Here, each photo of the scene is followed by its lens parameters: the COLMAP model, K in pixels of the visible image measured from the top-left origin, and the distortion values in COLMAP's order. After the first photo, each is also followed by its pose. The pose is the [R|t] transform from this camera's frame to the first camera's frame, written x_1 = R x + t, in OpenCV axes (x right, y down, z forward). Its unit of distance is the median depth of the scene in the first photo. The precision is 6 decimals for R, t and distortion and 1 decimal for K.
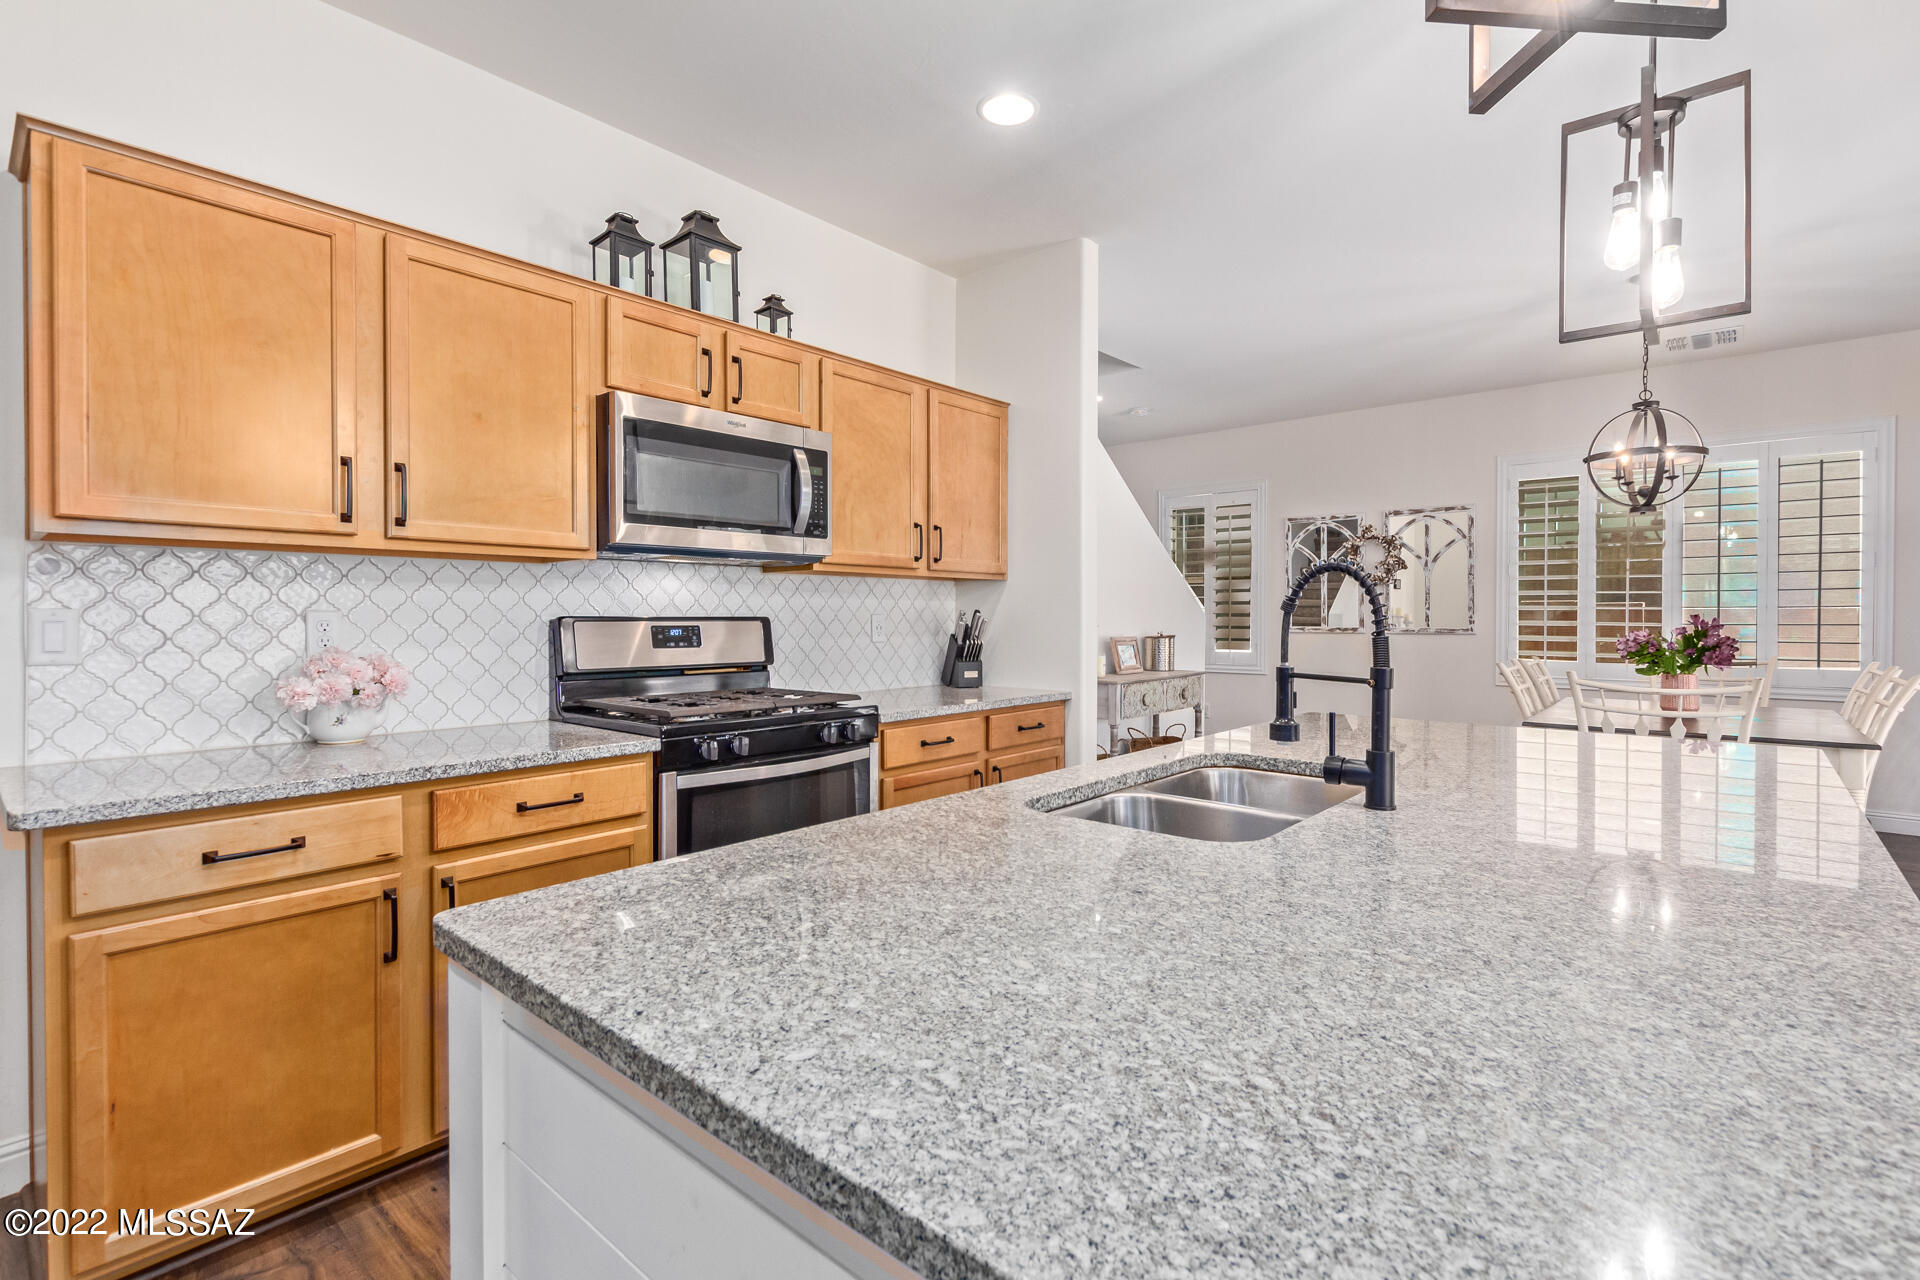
lens RADIAL K [[875.2, 0, 980.8], [0, 875.2, 627.3], [0, 0, 1]] dist [0.012476, -0.005200]
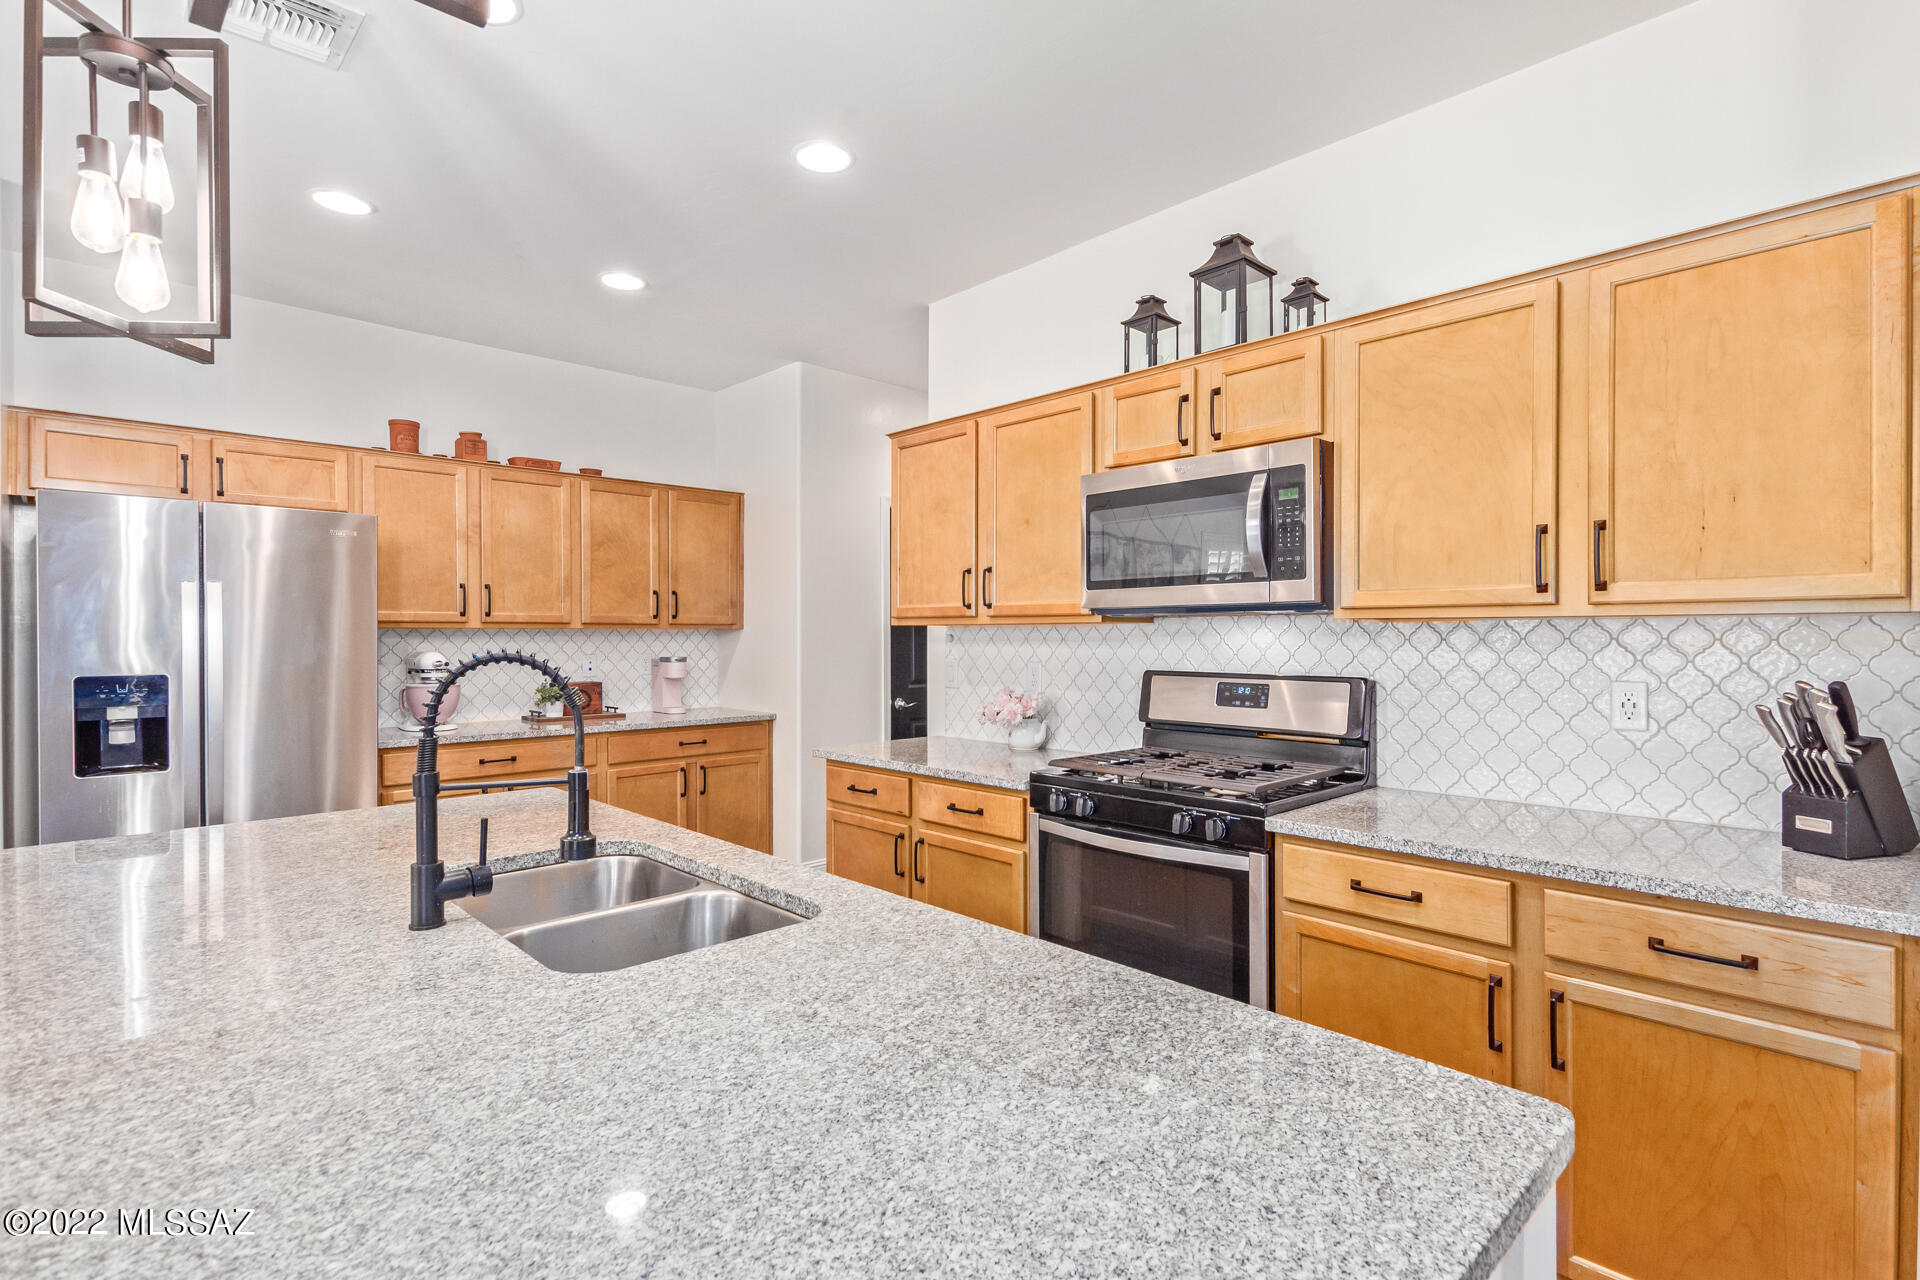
lens RADIAL K [[920.9, 0, 980.3], [0, 920.9, 640.9], [0, 0, 1]] dist [0.002691, 0.000267]
pose [[-0.093273, 0.005587, -0.995625, 0.733379], [-0.011758, 0.999908, 0.006712, -0.056512], [0.995571, 0.012332, -0.093199, 0.912416]]
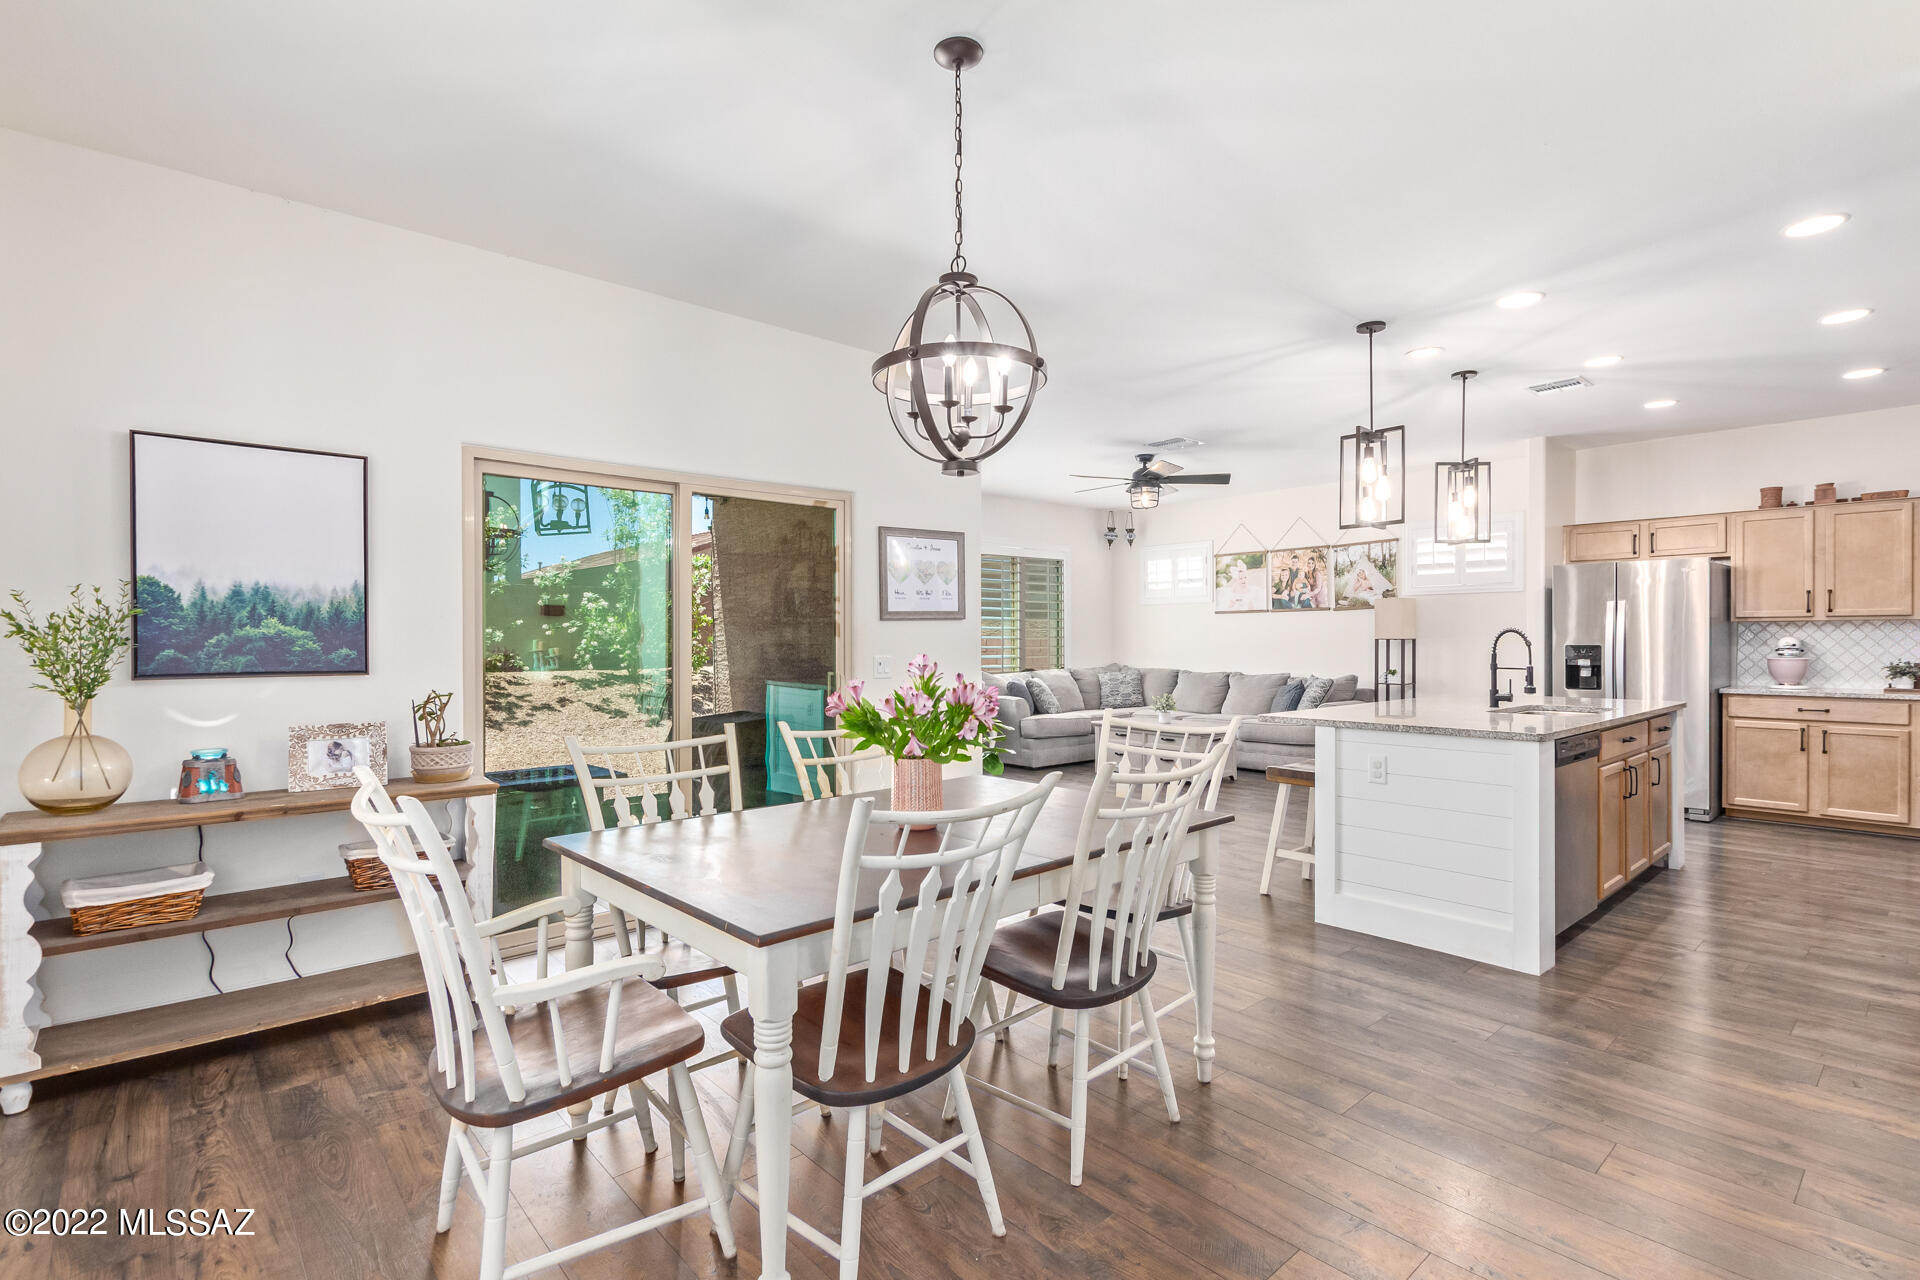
lens RADIAL K [[920.9, 0, 980.2], [0, 920.9, 645.6], [0, 0, 1]] dist [0.002691, 0.000267]
pose [[-0.993132, 0.001144, 0.116989, 1.030171], [0.003692, 0.999761, 0.021567, -0.052064], [-0.116937, 0.021850, -0.992899, 2.453547]]
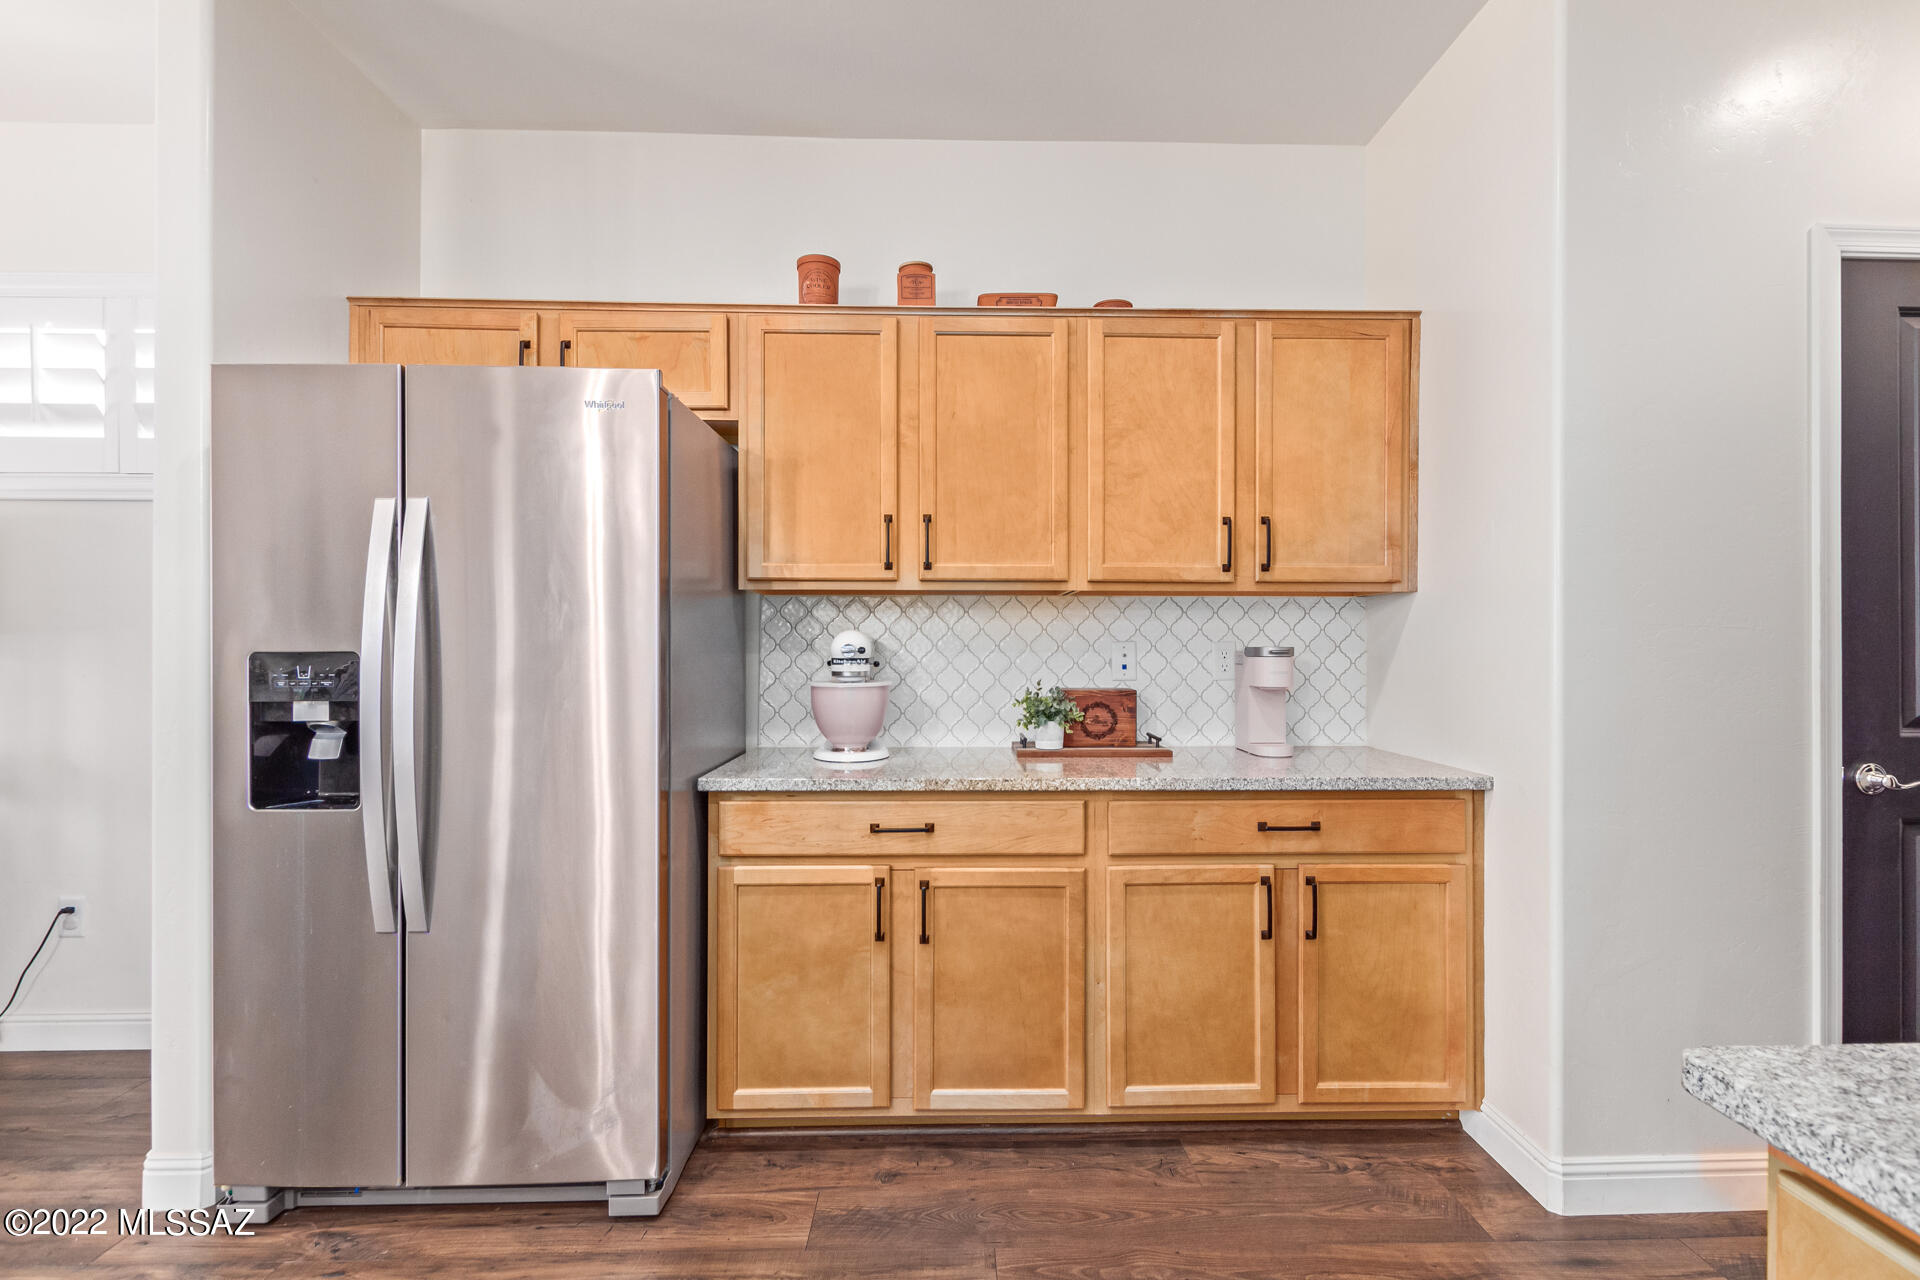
lens RADIAL K [[875.2, 0, 975.5], [0, 875.2, 649.5], [0, 0, 1]] dist [0.012476, -0.005200]
pose [[-0.744856, 0.000764, -0.667225, -0.265990], [-0.010661, 0.999858, 0.013047, -0.008341], [0.667140, 0.016831, -0.744742, 0.587620]]
